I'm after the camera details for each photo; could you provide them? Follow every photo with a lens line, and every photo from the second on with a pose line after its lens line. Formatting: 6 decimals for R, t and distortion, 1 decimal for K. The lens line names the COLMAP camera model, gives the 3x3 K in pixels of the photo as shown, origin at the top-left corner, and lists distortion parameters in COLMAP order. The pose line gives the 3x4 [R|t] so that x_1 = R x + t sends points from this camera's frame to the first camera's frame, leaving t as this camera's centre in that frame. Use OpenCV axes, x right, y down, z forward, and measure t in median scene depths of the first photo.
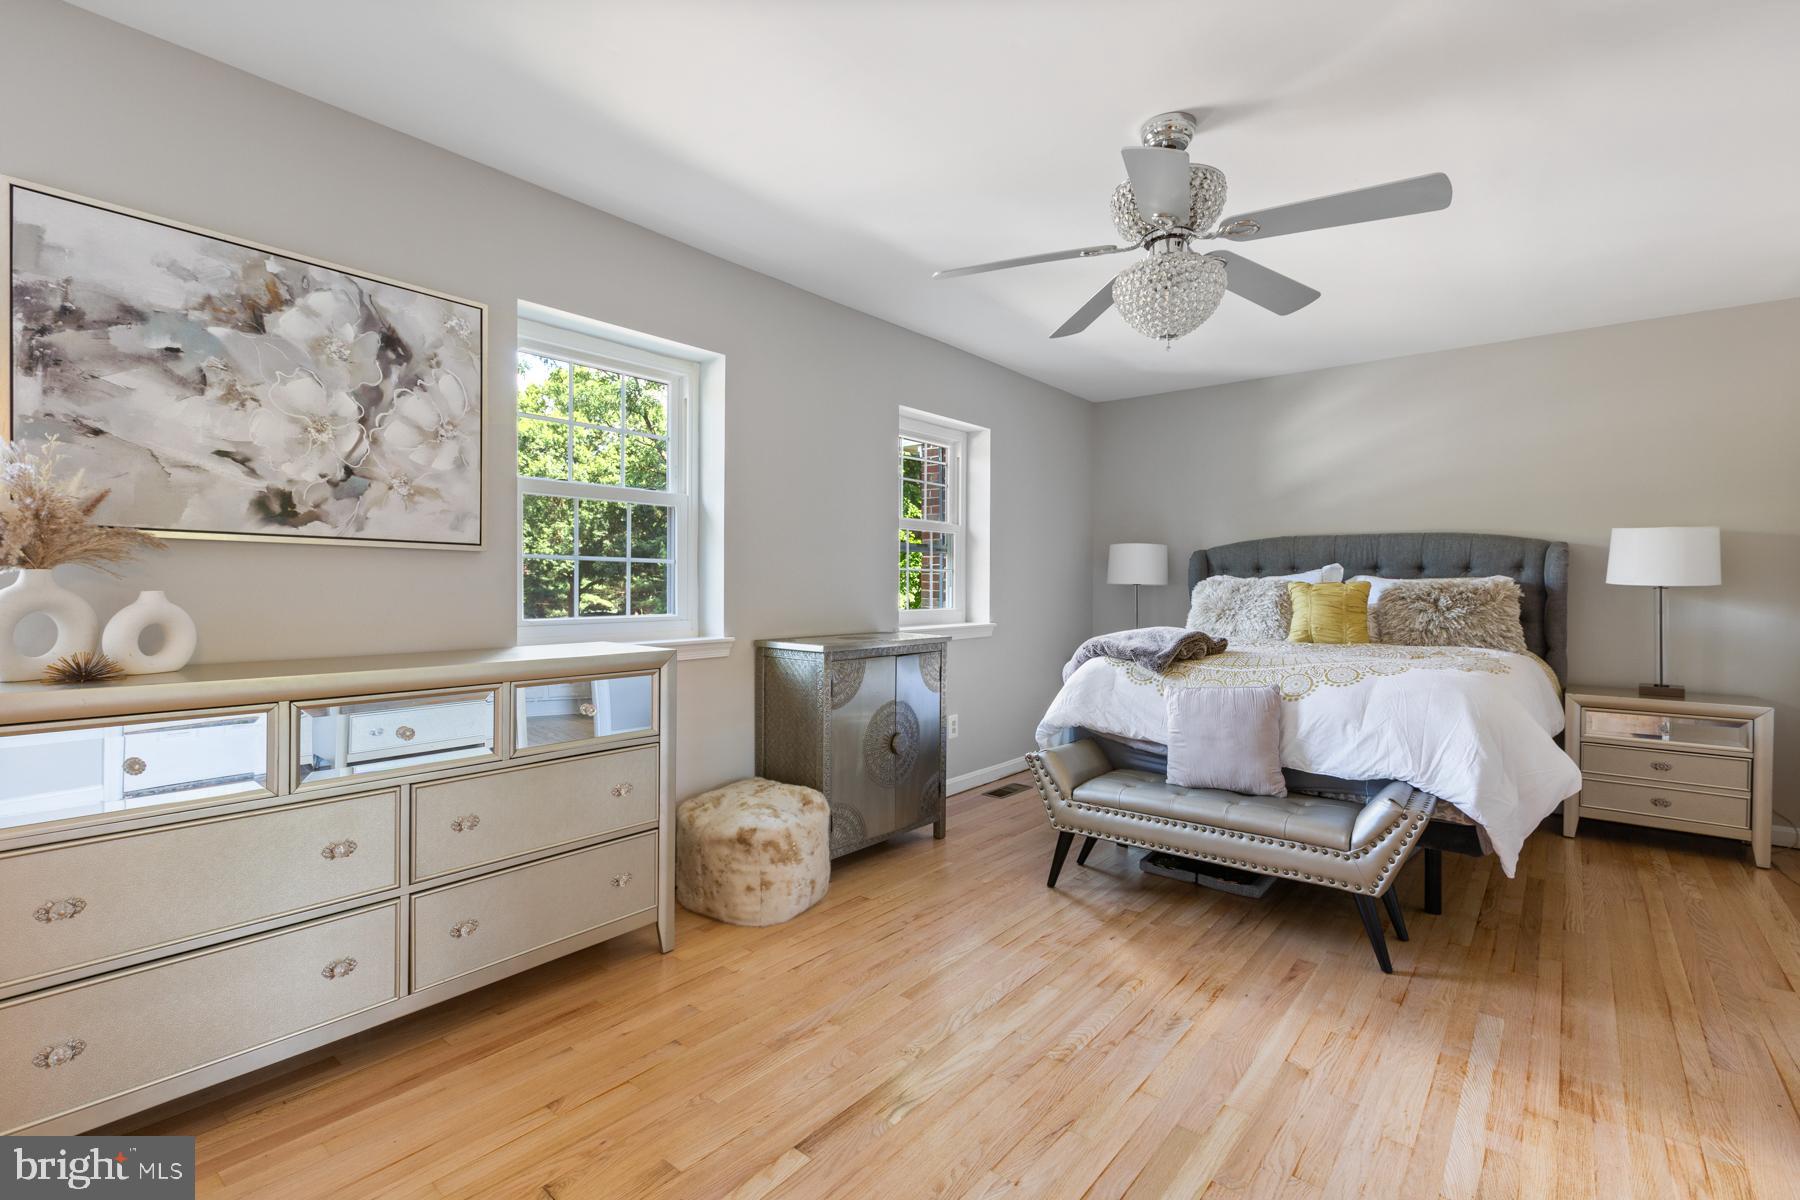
lens RADIAL K [[817.2, 0, 900.5], [0, 817.2, 595.7], [0, 0, 1]] dist [0.003399, -0.000562]
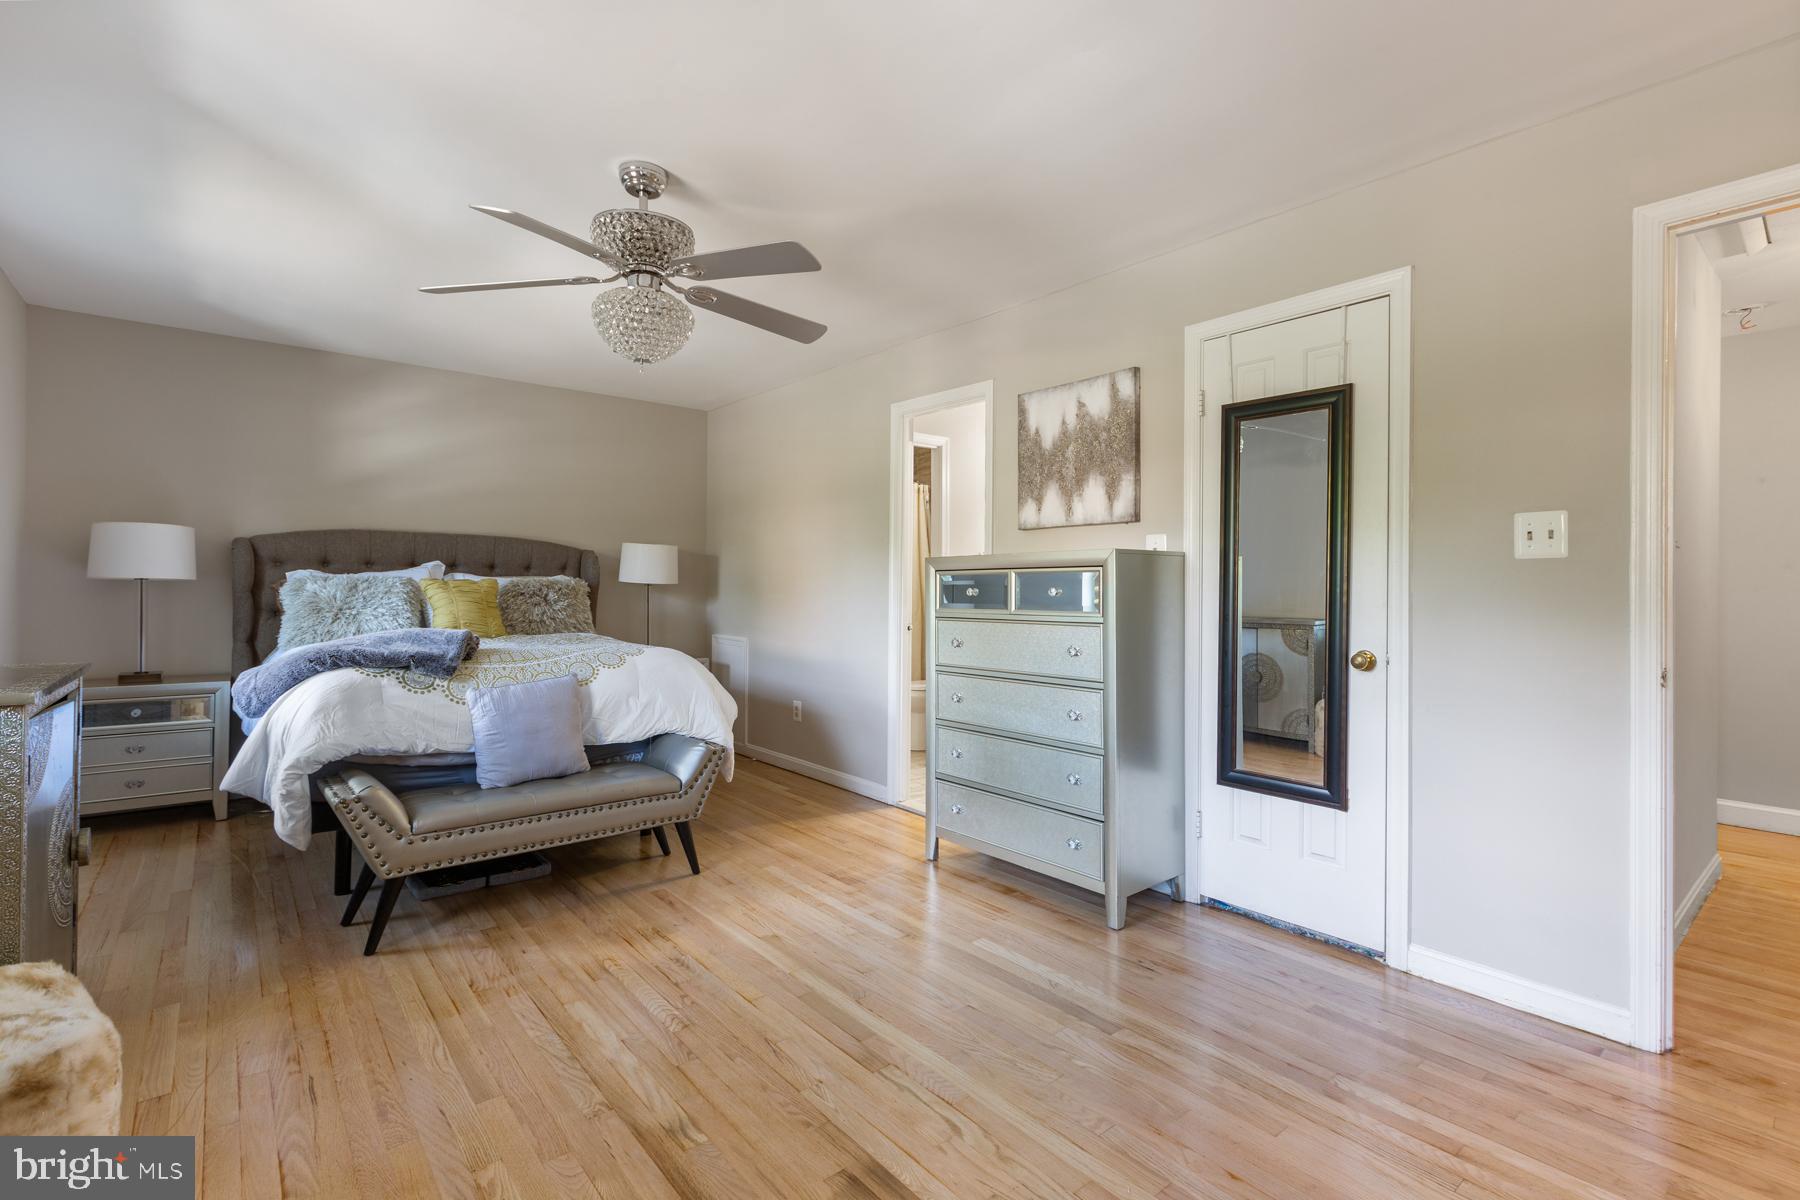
lens RADIAL K [[817.2, 0, 903.4], [0, 817.2, 597.9], [0, 0, 1]] dist [0.003399, -0.000562]
pose [[0.186791, -0.014513, 0.982293, -0.573421], [0.005249, 0.999891, 0.013775, -0.006158], [-0.982386, 0.002583, 0.186847, 0.370936]]
